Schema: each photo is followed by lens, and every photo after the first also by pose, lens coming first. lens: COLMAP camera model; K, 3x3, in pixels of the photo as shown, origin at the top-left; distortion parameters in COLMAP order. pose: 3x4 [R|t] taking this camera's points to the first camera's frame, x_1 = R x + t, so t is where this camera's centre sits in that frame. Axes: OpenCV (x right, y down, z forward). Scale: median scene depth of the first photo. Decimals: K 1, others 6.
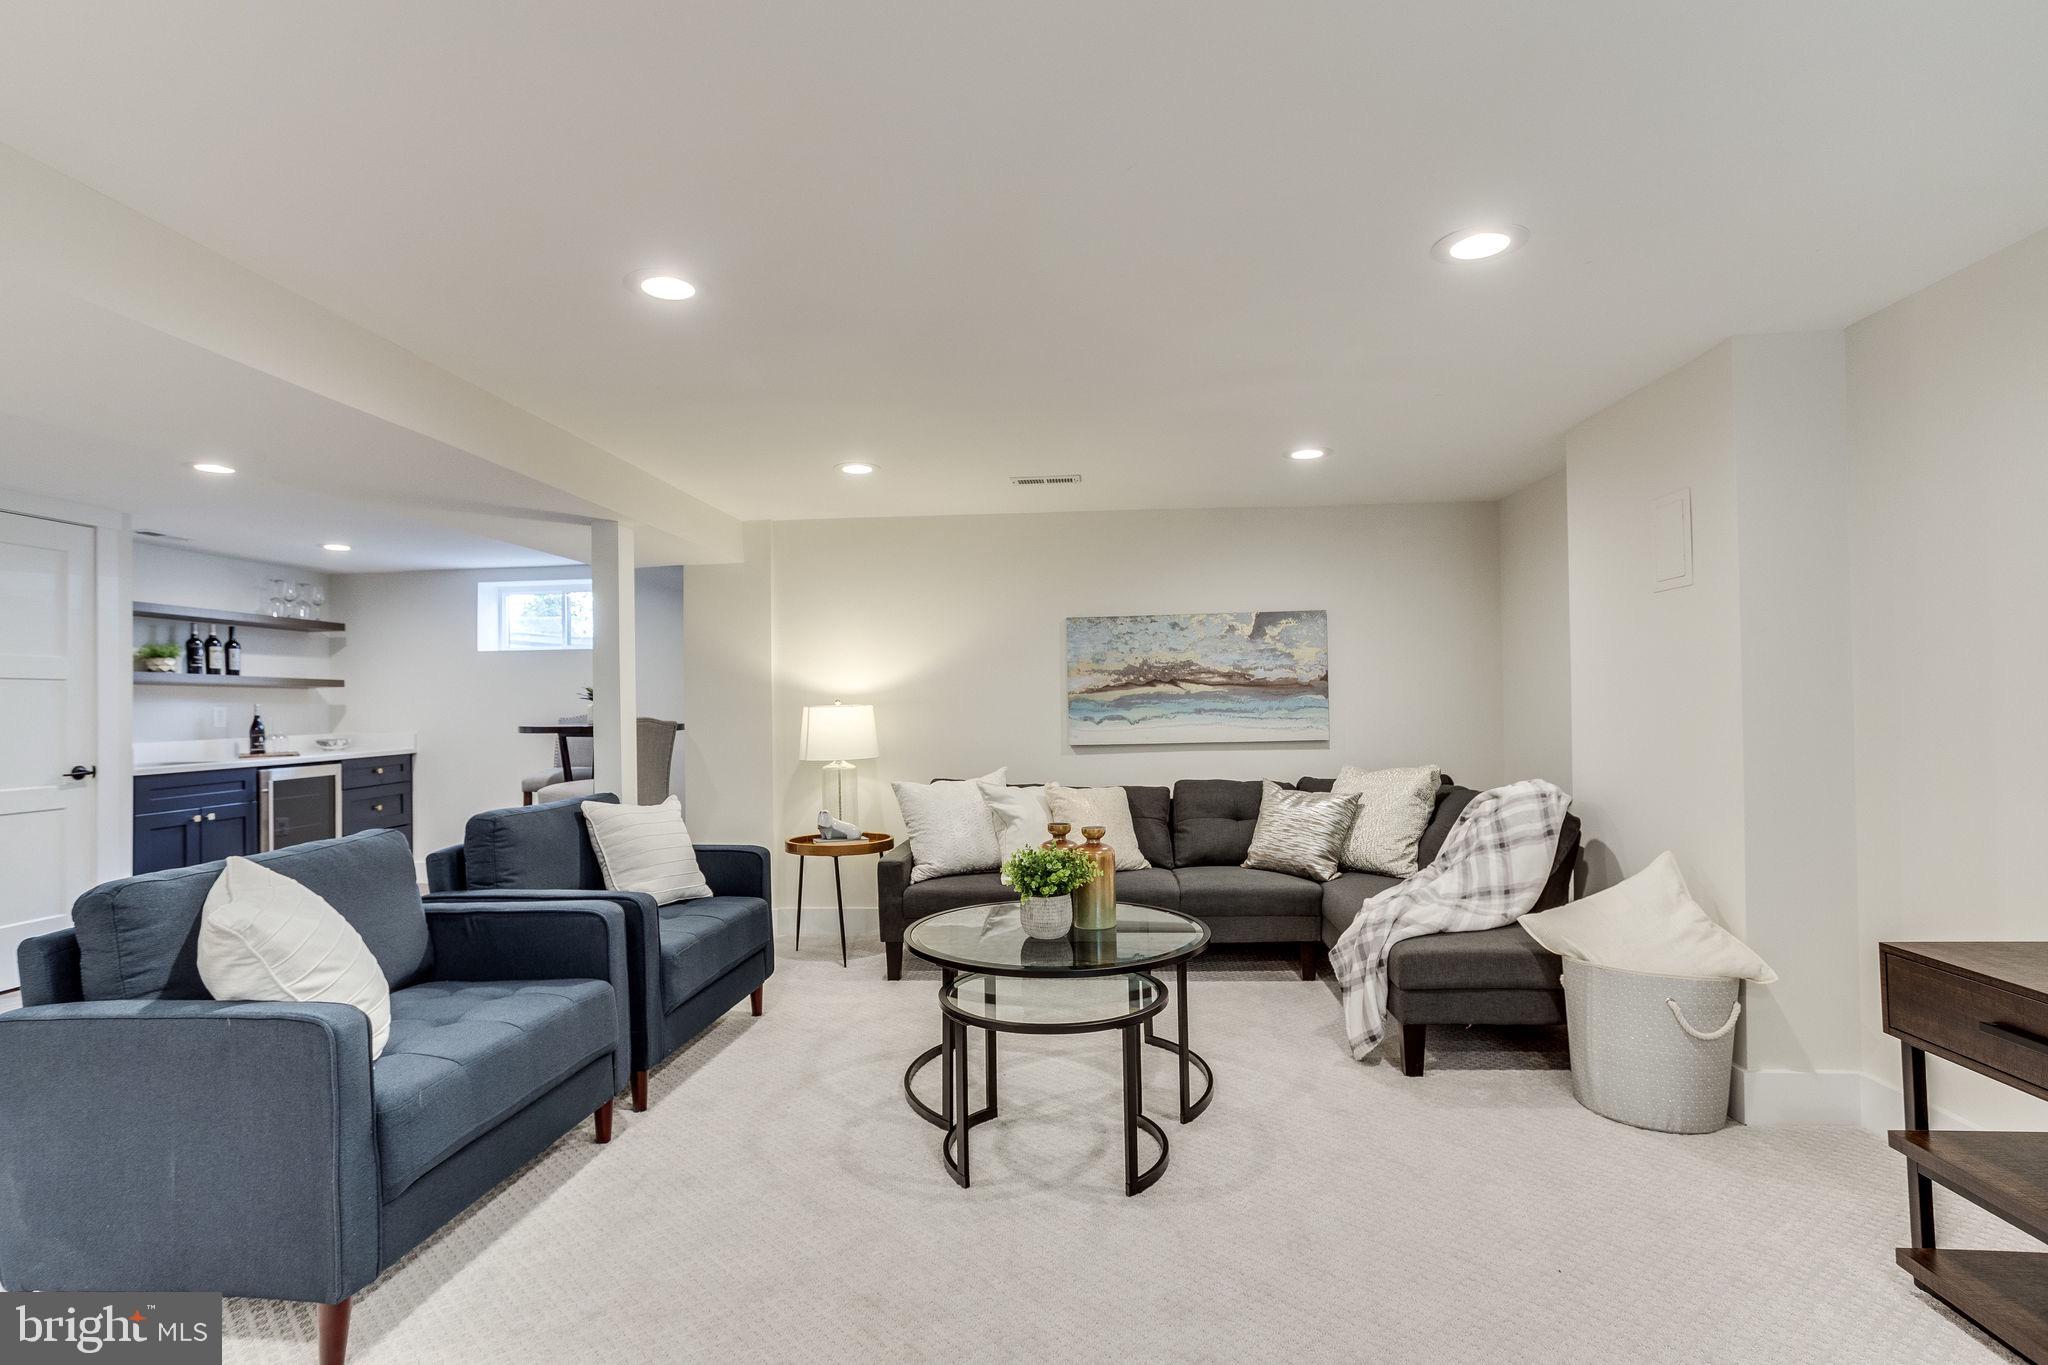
lens RADIAL K [[992.0, 0, 1018.7], [0, 992.0, 694.1], [0, 0, 1]] dist [-0.046152, 0.026177]
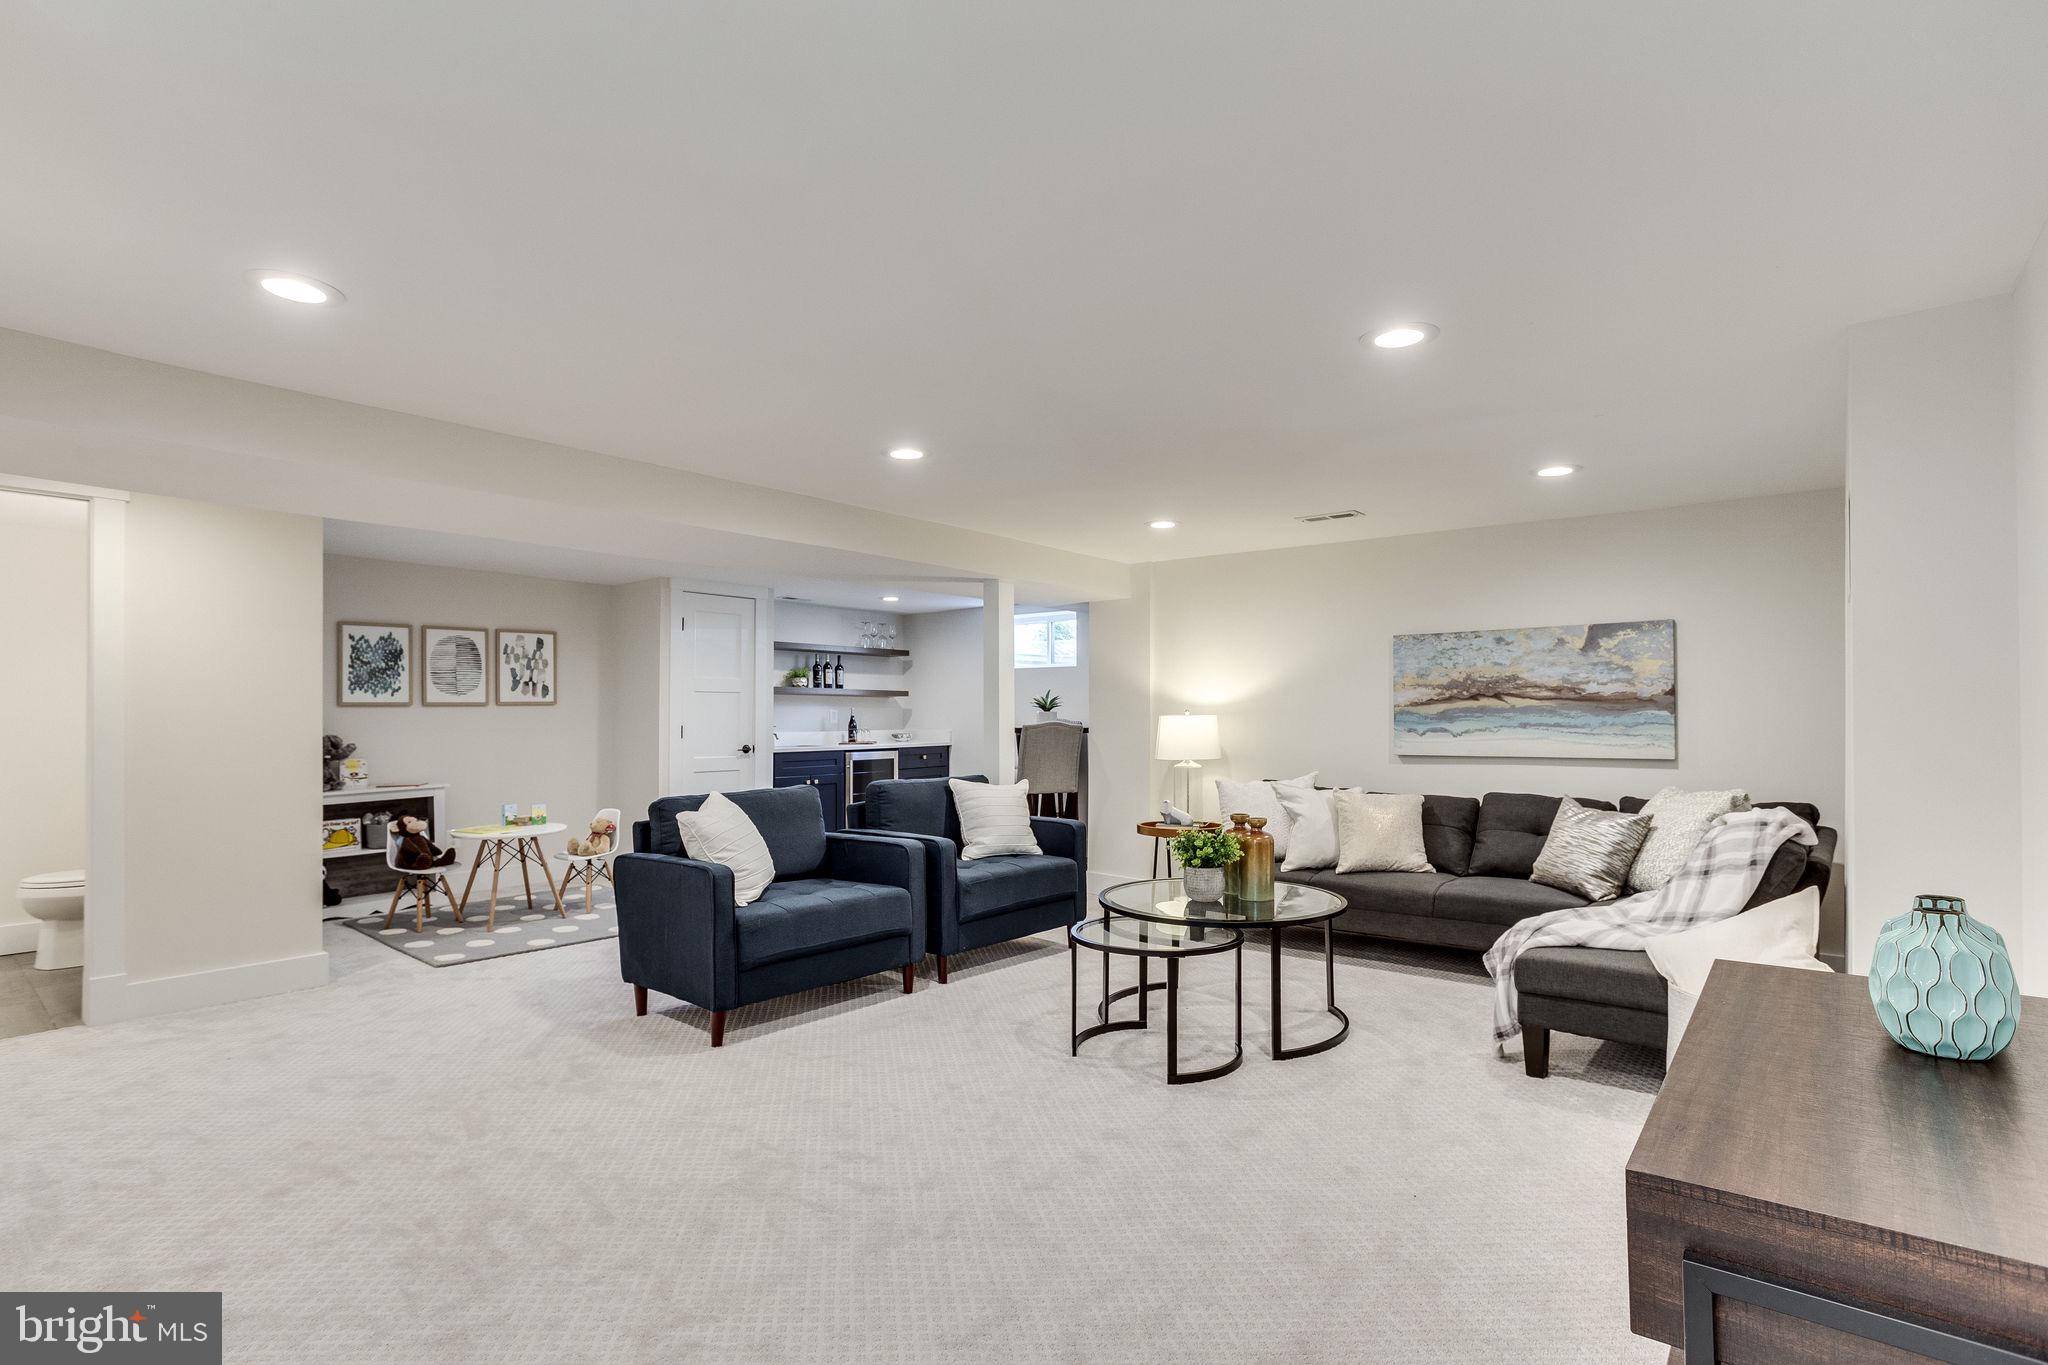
lens RADIAL K [[992.0, 0, 1018.7], [0, 992.0, 694.1], [0, 0, 1]] dist [-0.046152, 0.026177]
pose [[0.823723, 0.002734, -0.566985, 0.323981], [-0.006434, 0.999969, -0.004526, -0.006568], [0.566955, 0.007376, 0.823716, -0.104870]]
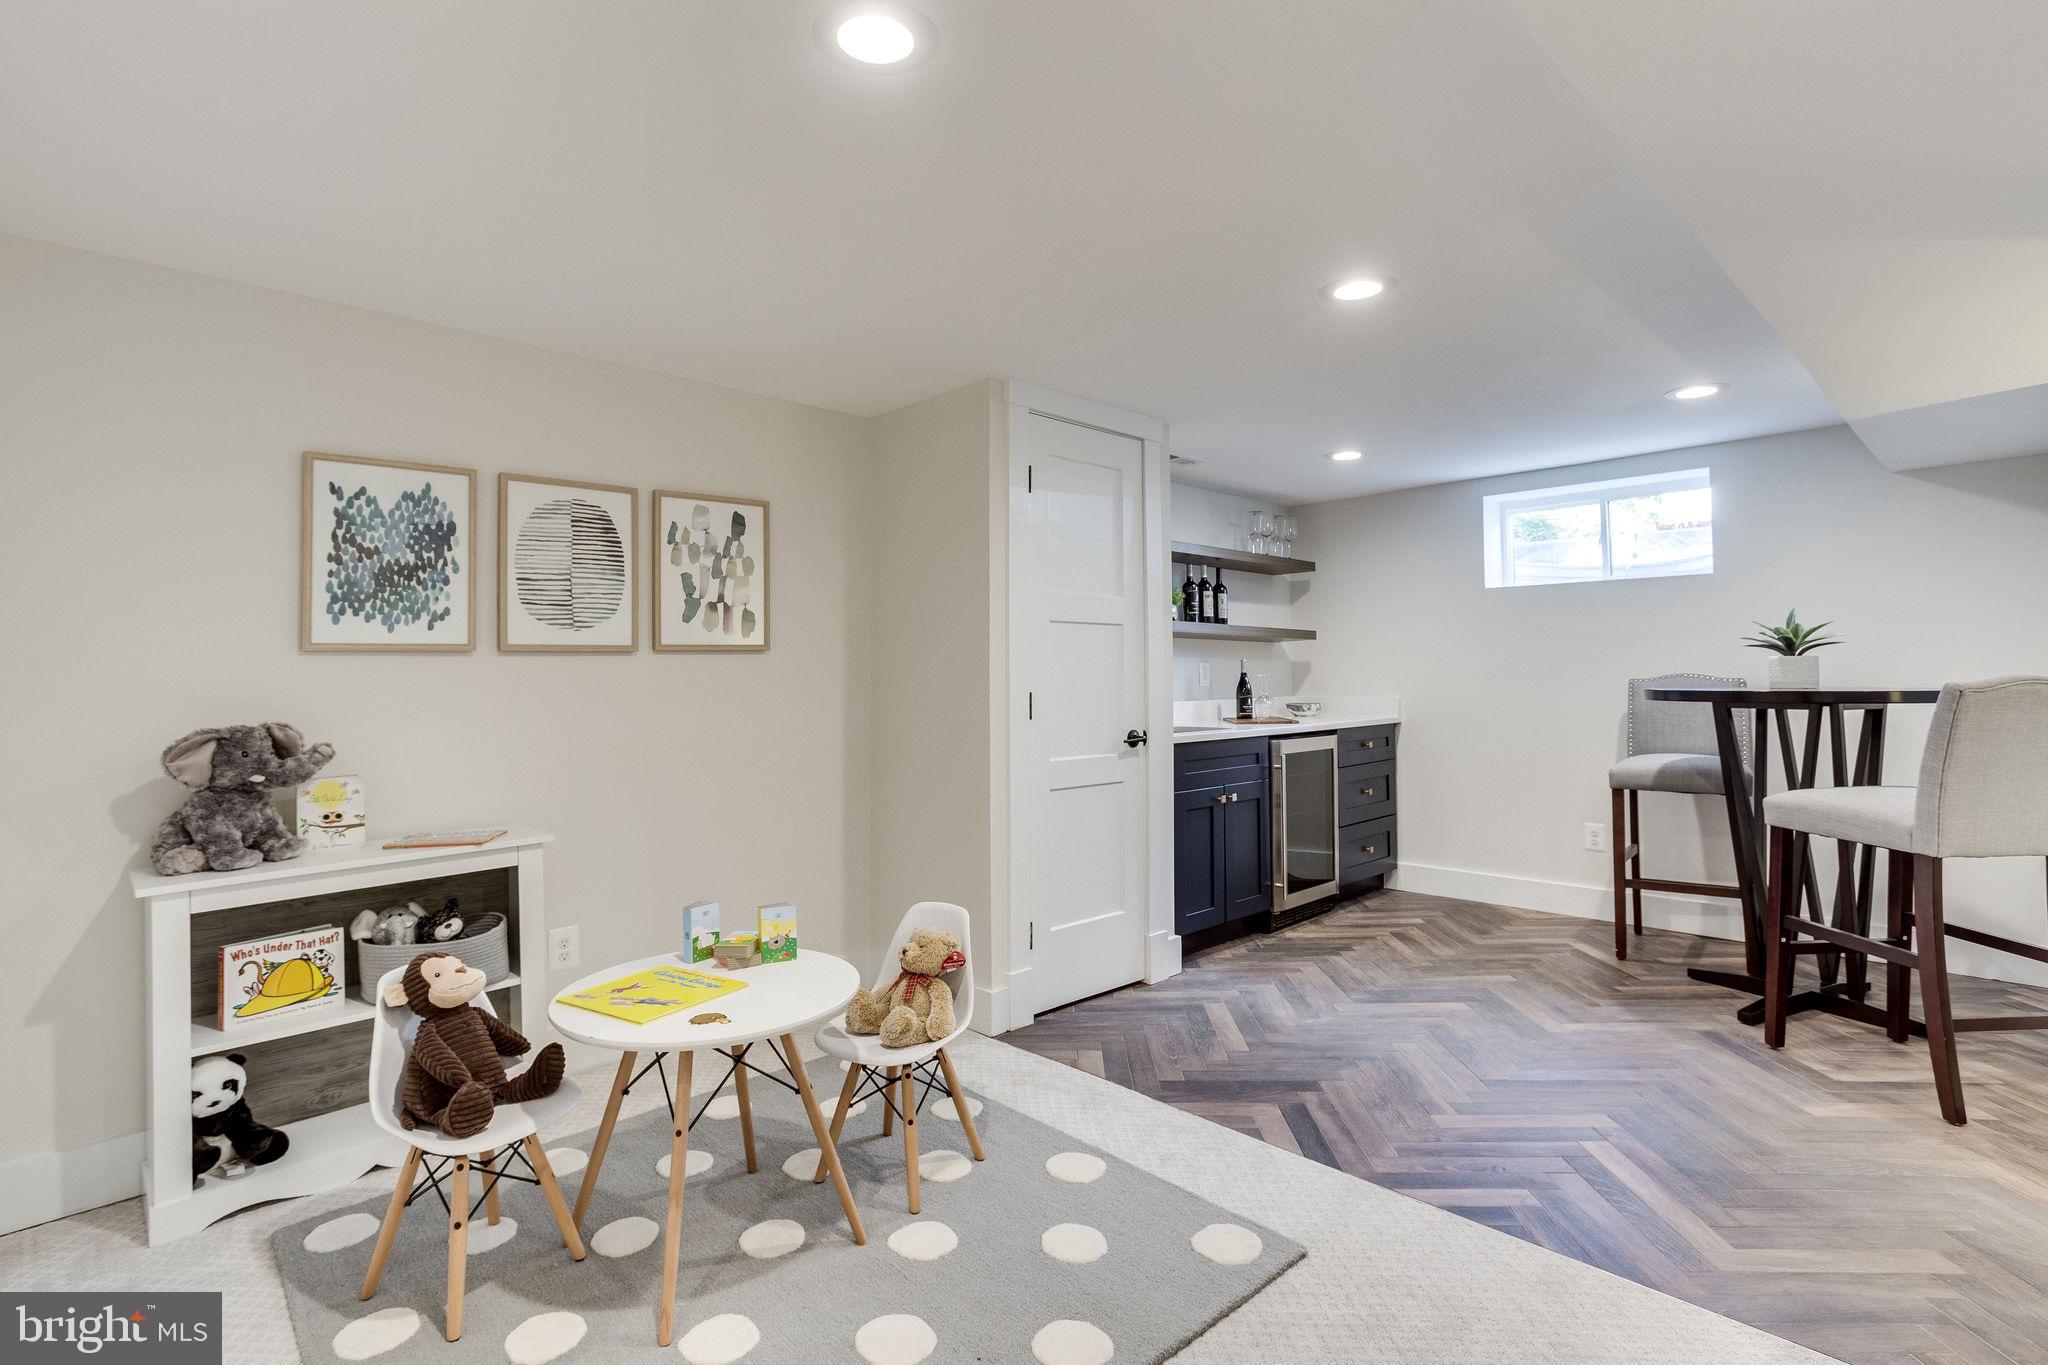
lens RADIAL K [[1017.2, 0, 1028.3], [0, 1017.2, 626.5], [0, 0, 1]] dist [-0.026987, 0.000297]
pose [[0.759828, -0.023850, -0.649686, -0.427702], [0.002619, 0.999431, -0.033626, 0.013666], [0.650119, 0.023849, 0.759458, 0.261758]]
